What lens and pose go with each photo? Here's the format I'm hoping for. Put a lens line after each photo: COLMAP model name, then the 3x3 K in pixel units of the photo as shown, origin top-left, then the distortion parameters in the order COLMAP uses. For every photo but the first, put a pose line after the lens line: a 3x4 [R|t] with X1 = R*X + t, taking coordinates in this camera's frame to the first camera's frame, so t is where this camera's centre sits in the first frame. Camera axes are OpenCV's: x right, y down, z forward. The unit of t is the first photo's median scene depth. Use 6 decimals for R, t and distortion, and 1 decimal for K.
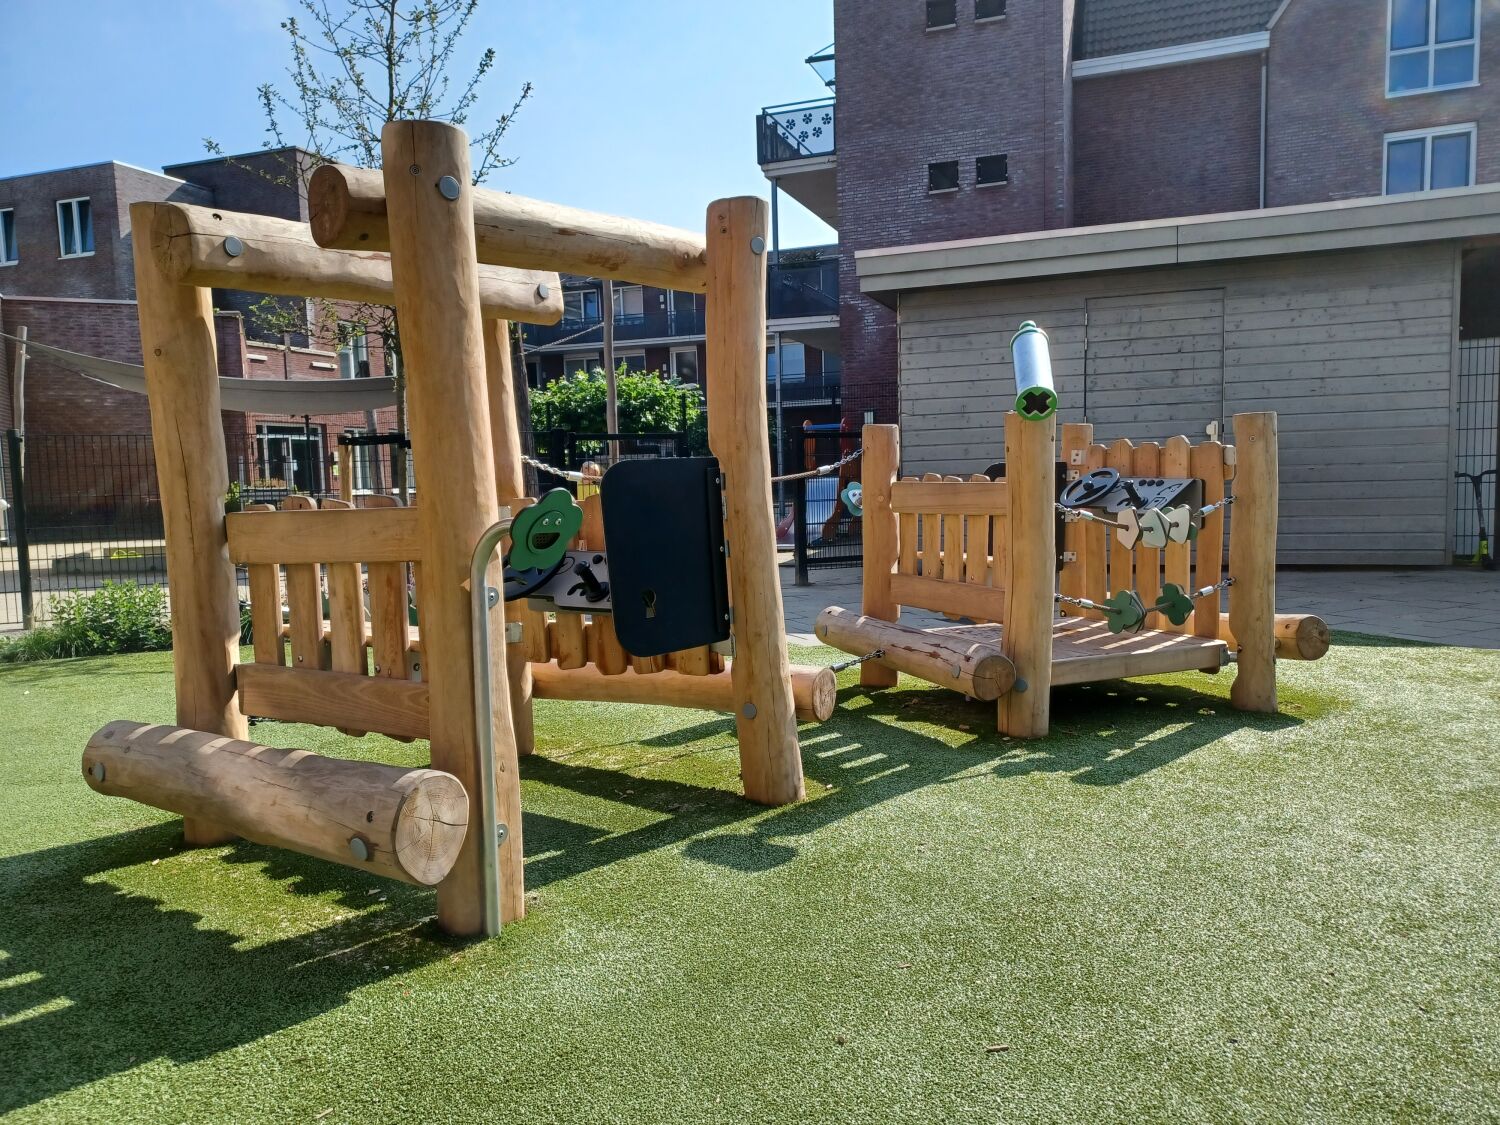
lens RADIAL K [[1092.8, 0, 750.0], [0, 1092.8, 562.5], [0, 0, 1]] dist [0.043155, -0.028306]
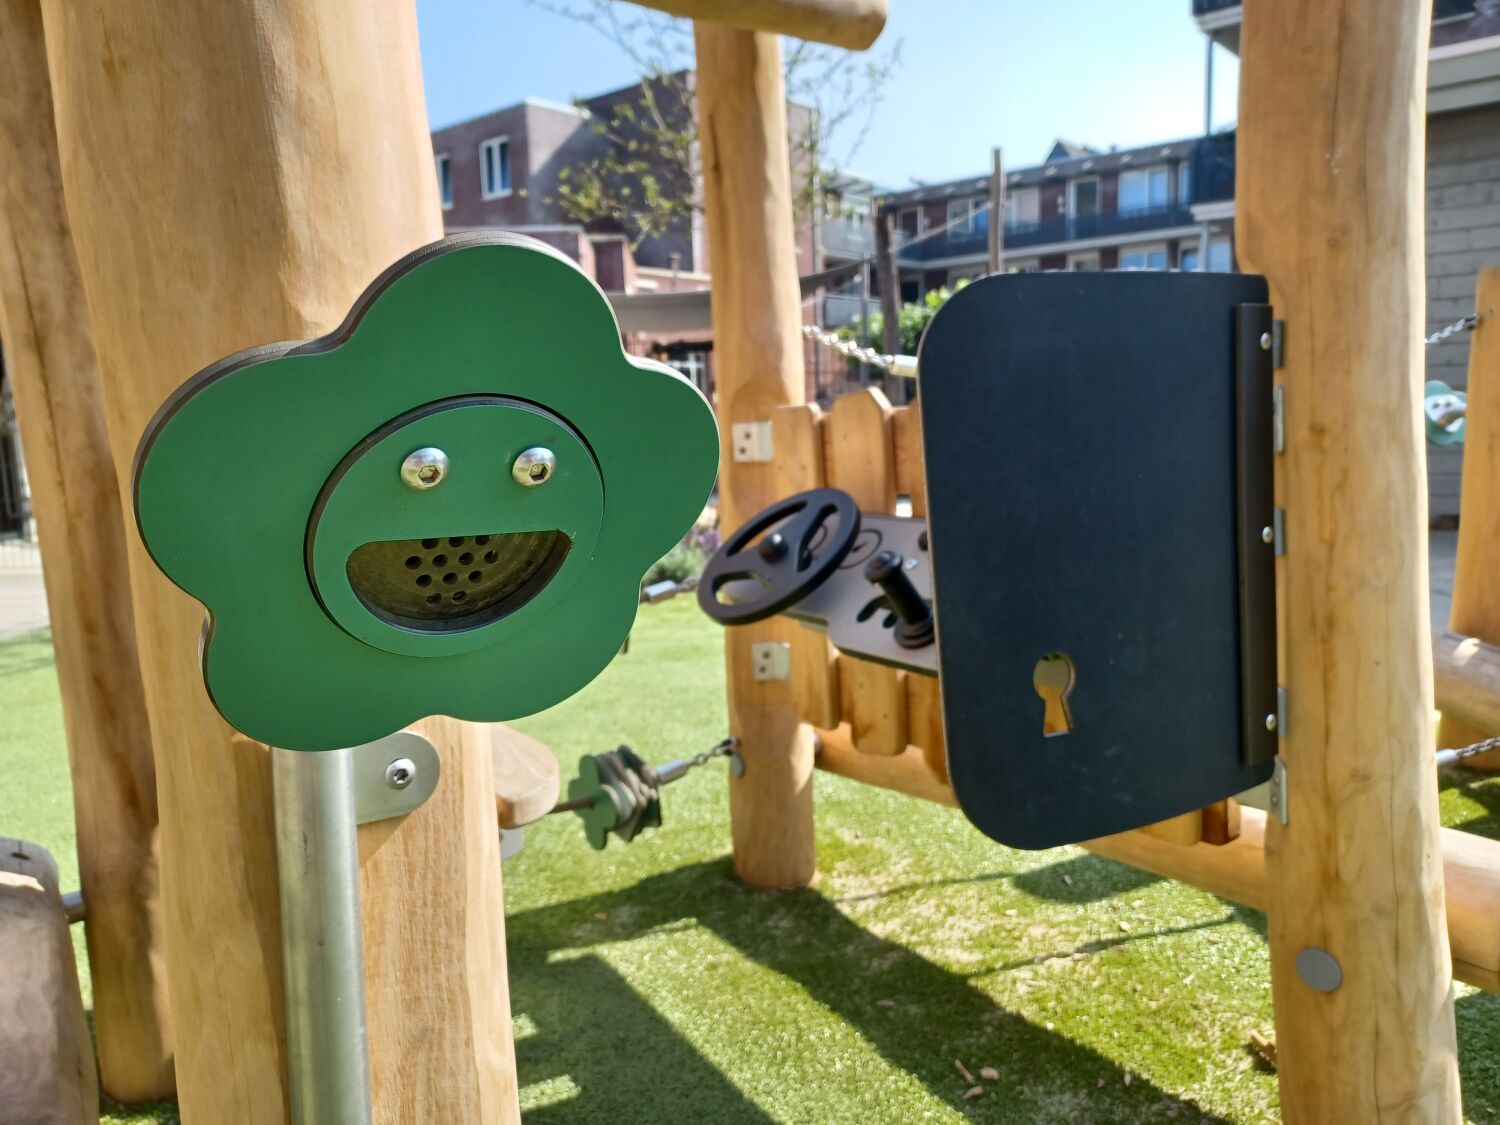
lens RADIAL K [[1116.7, 0, 750.2], [0, 1116.7, 553.6], [0, 0, 1]] dist [0.007090, -0.004288]
pose [[0.942376, 0.039232, -0.332247, -0.054659], [-0.020503, 0.998006, 0.059690, -0.021262], [0.333927, -0.049438, 0.941302, 0.517579]]
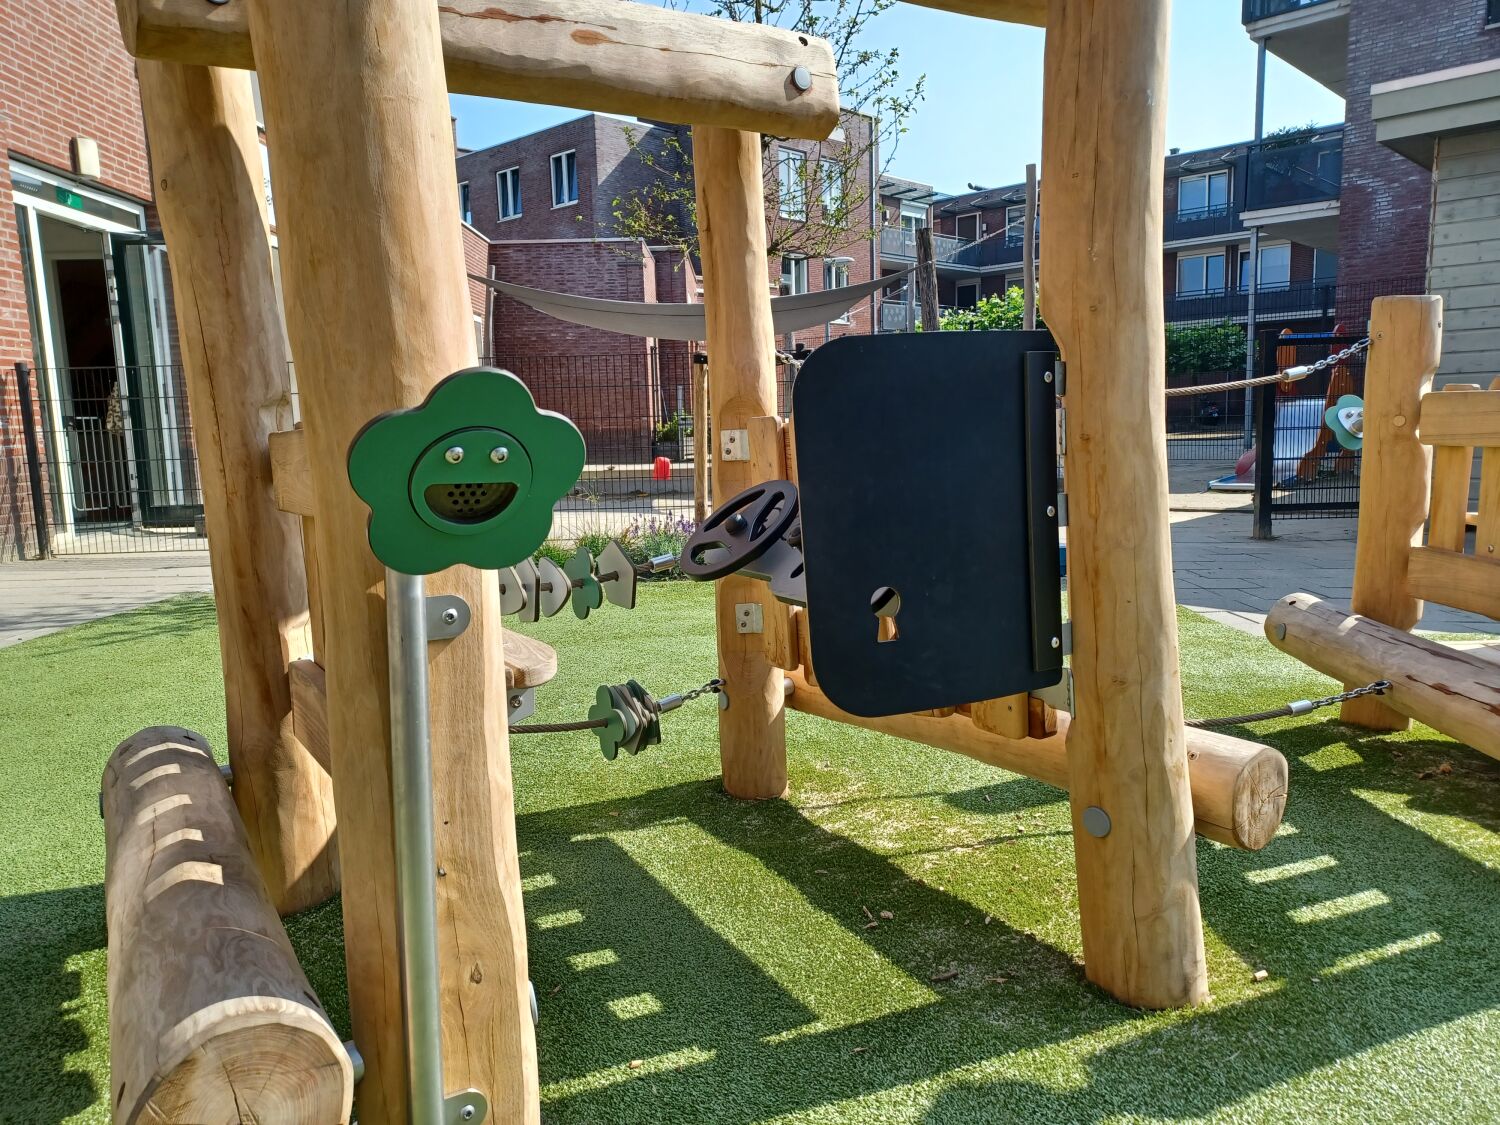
lens RADIAL K [[1092.8, 0, 750.0], [0, 1092.8, 562.5], [0, 0, 1]] dist [0.043155, -0.028306]
pose [[0.922589, 0.052801, -0.382153, 0.036113], [-0.028319, 0.997186, 0.069413, -0.017458], [0.384743, -0.053217, 0.921488, 0.405527]]
